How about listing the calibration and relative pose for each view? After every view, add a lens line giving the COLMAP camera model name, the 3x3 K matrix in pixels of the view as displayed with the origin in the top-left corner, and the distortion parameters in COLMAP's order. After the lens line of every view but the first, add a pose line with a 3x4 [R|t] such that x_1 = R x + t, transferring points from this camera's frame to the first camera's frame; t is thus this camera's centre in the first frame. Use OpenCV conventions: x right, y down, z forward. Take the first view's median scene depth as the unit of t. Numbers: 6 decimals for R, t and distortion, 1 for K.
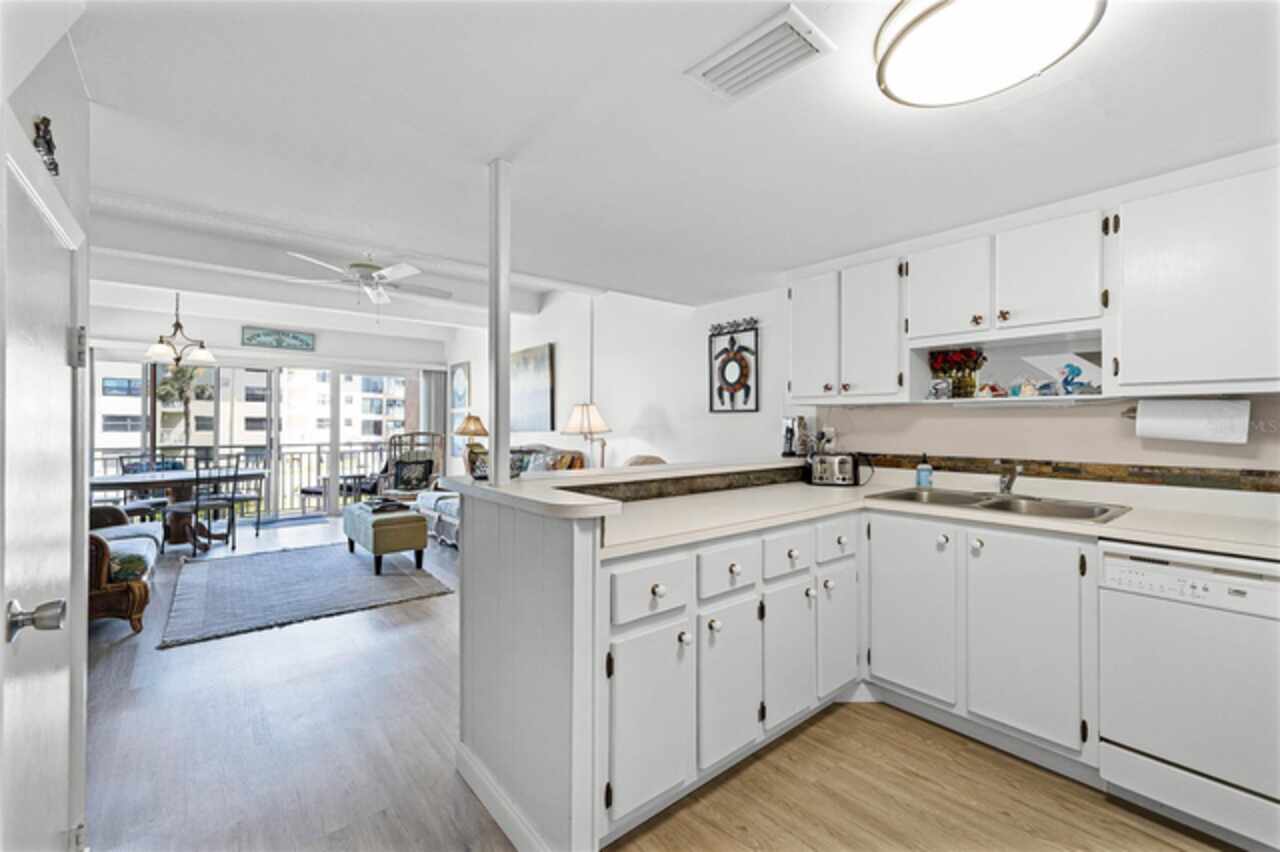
lens RADIAL K [[550.4, 0, 614.6], [0, 550.4, 418.6], [0, 0, 1]] dist [-0.004579, -0.005664]
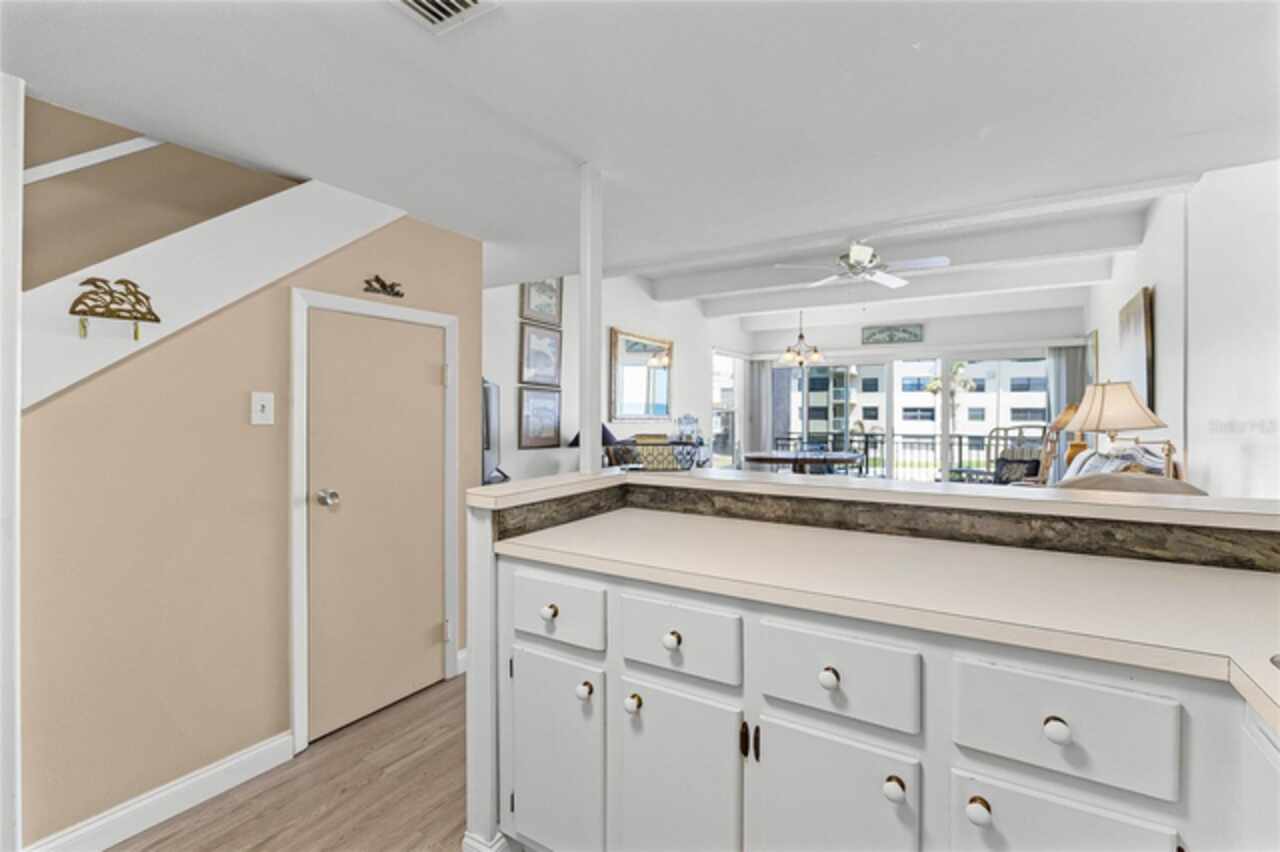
lens RADIAL K [[550.4, 0, 664.3], [0, 550.4, 415.3], [0, 0, 1]] dist [-0.004579, -0.005664]
pose [[0.355668, 0.000286, -0.934612, 0.478273], [0.010280, 0.999938, 0.004219, 0.004201], [0.934556, -0.011108, 0.355643, 0.449467]]
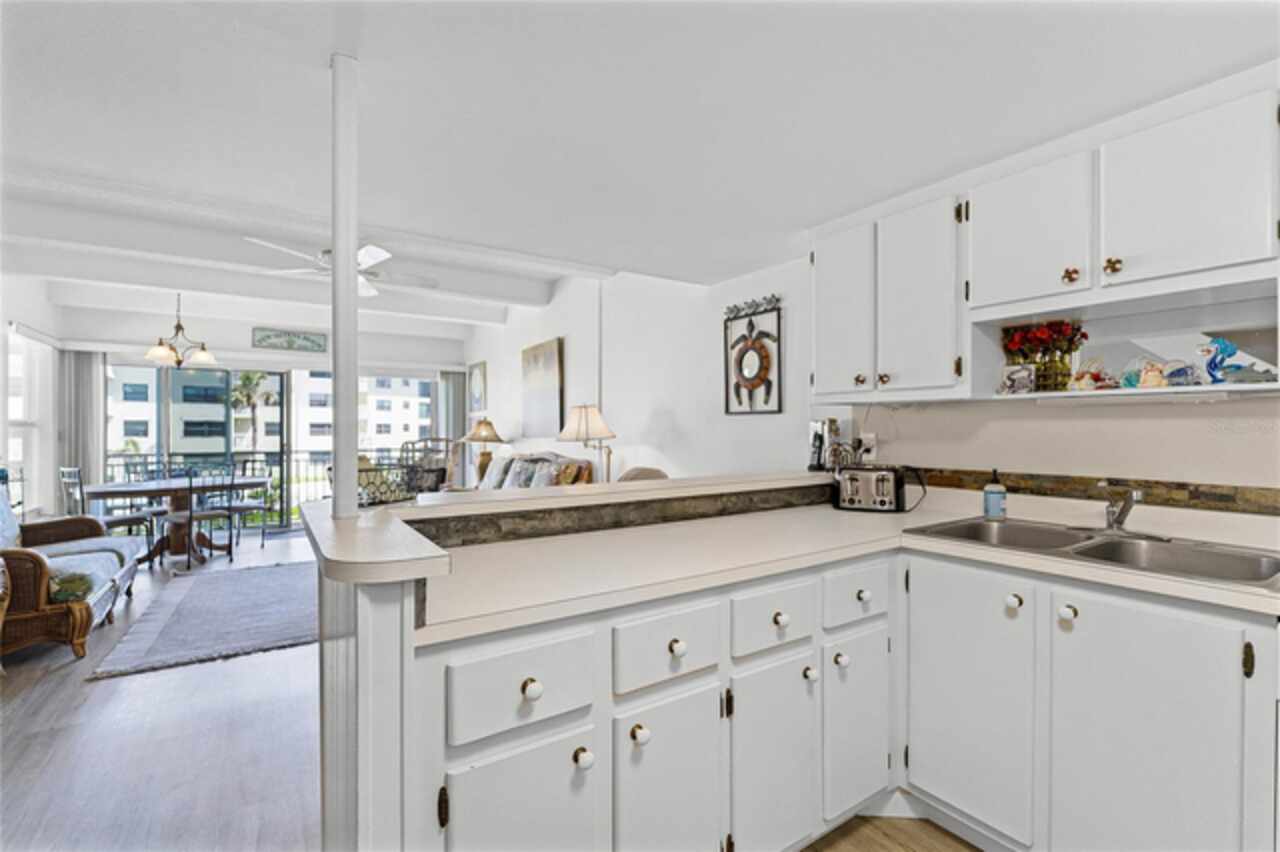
lens RADIAL K [[550.4, 0, 634.4], [0, 550.4, 427.4], [0, 0, 1]] dist [-0.004579, -0.005664]
pose [[0.994906, -0.002362, -0.100776, 0.141874], [0.003226, 0.999959, 0.008405, 0.000756], [0.100752, -0.008687, 0.994874, 0.201119]]
